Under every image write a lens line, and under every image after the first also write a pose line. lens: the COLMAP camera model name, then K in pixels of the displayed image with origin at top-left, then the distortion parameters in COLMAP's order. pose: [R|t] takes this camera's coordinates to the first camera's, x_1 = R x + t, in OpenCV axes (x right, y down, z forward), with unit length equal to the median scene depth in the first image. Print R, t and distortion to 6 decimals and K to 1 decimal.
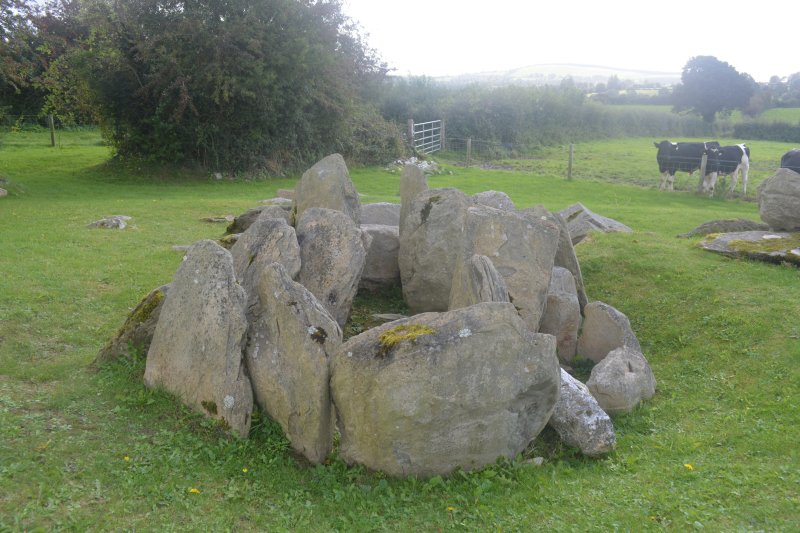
lens RADIAL K [[618.4, 0, 402.5], [0, 618.4, 268.8], [0, 0, 1]] dist [-0.015500, 0.006064]
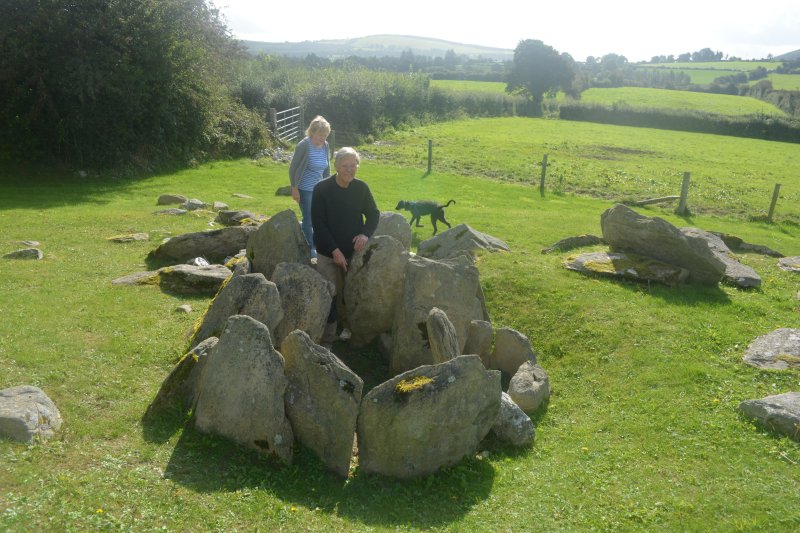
lens RADIAL K [[618.4, 0, 402.4], [0, 618.4, 269.9], [0, 0, 1]] dist [-0.015500, 0.006064]
pose [[0.969848, -0.041642, 0.240128, -0.219373], [0.030405, 0.998270, 0.050315, -0.144602], [-0.241808, -0.041496, 0.969436, -0.244140]]
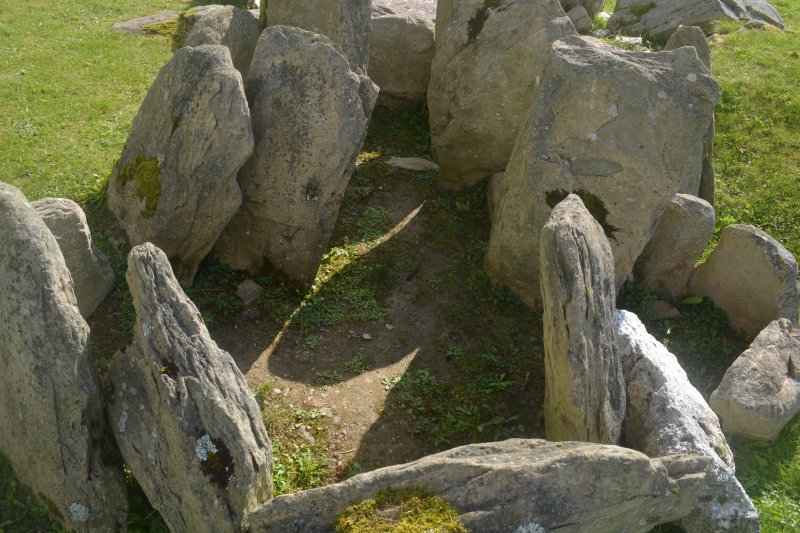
lens RADIAL K [[618.4, 0, 403.9], [0, 618.4, 270.4], [0, 0, 1]] dist [-0.015500, 0.006064]
pose [[0.996831, 0.064113, -0.047083, 0.012703], [-0.037594, 0.901358, 0.431440, -0.151085], [0.070100, -0.428302, 0.900912, 0.415880]]
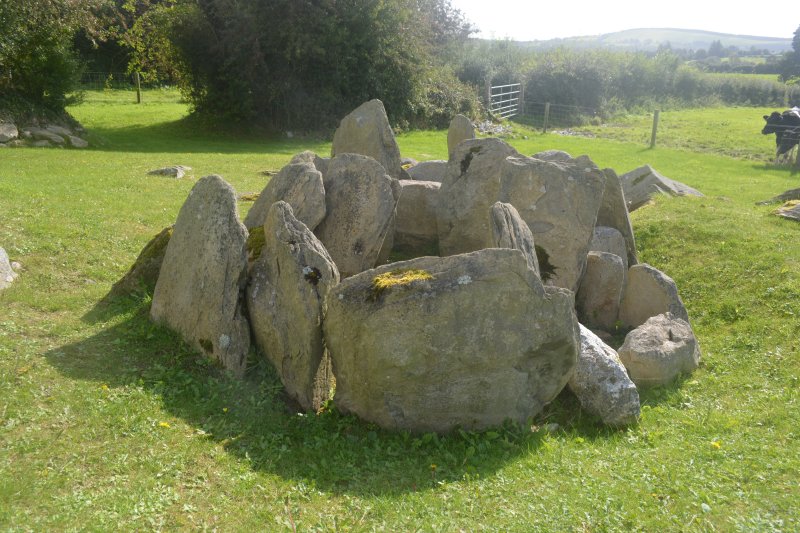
lens RADIAL K [[618.4, 0, 403.9], [0, 618.4, 270.5], [0, 0, 1]] dist [-0.015500, 0.006064]
pose [[0.991778, 0.048399, -0.118467, 0.072975], [-0.041903, 0.997510, 0.056724, 0.025475], [0.120918, -0.051294, 0.991336, 0.051946]]
